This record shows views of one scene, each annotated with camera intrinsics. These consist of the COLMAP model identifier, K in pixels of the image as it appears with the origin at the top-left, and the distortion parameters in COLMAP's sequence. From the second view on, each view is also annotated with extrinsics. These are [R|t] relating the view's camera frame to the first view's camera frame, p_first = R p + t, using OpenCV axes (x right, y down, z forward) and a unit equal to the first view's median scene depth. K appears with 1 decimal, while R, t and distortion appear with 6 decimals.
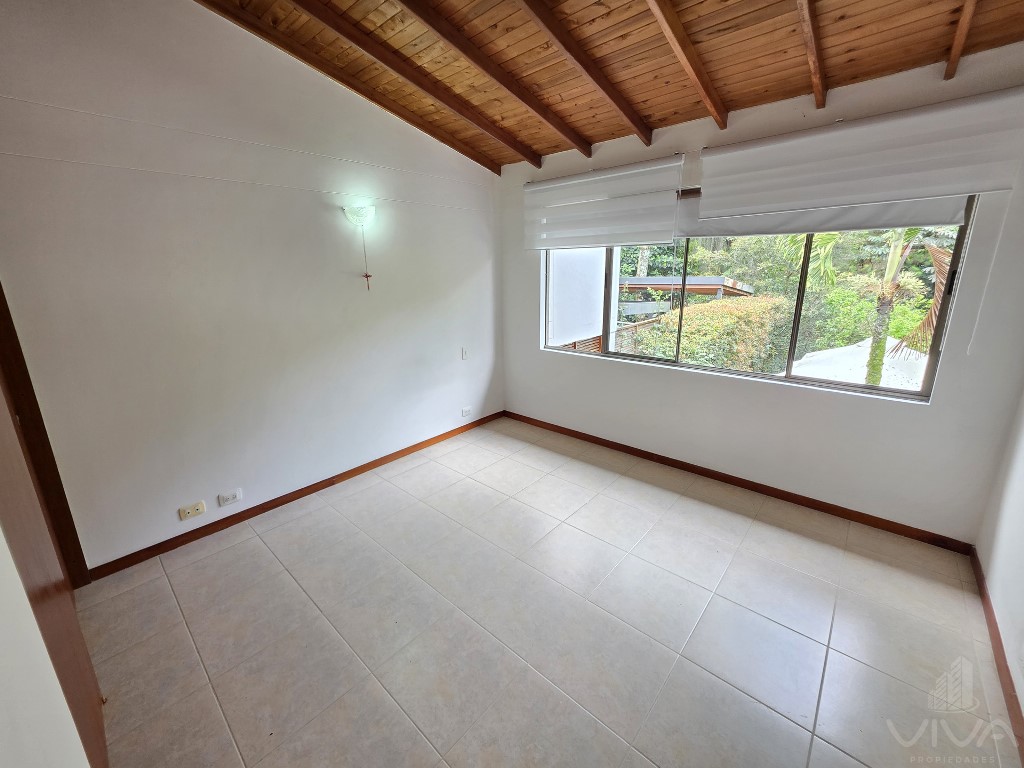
lens RADIAL K [[407.6, 0, 510.6], [0, 407.6, 386.0], [0, 0, 1]] dist [0.003649, -0.000311]
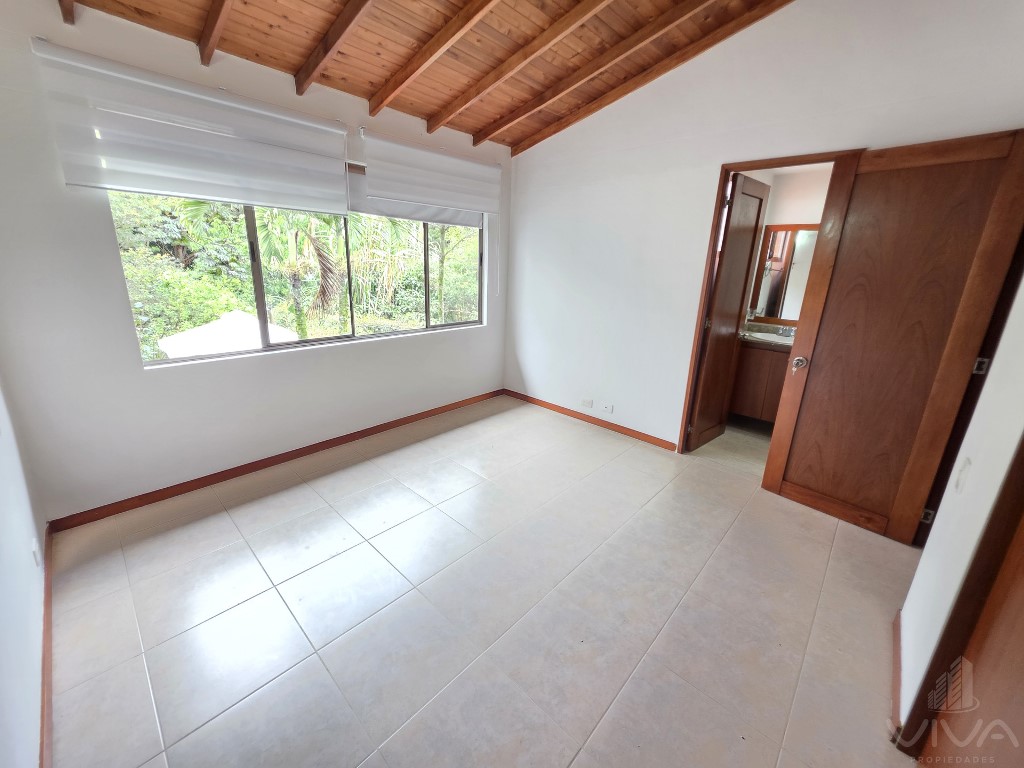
lens RADIAL K [[407.6, 0, 508.0], [0, 407.6, 377.2], [0, 0, 1]] dist [0.003649, -0.000311]
pose [[0.017655, -0.253264, 0.967236, -0.626095], [0.252698, 0.937111, 0.240763, -0.116756], [-0.967384, 0.240167, 0.080544, 0.614673]]
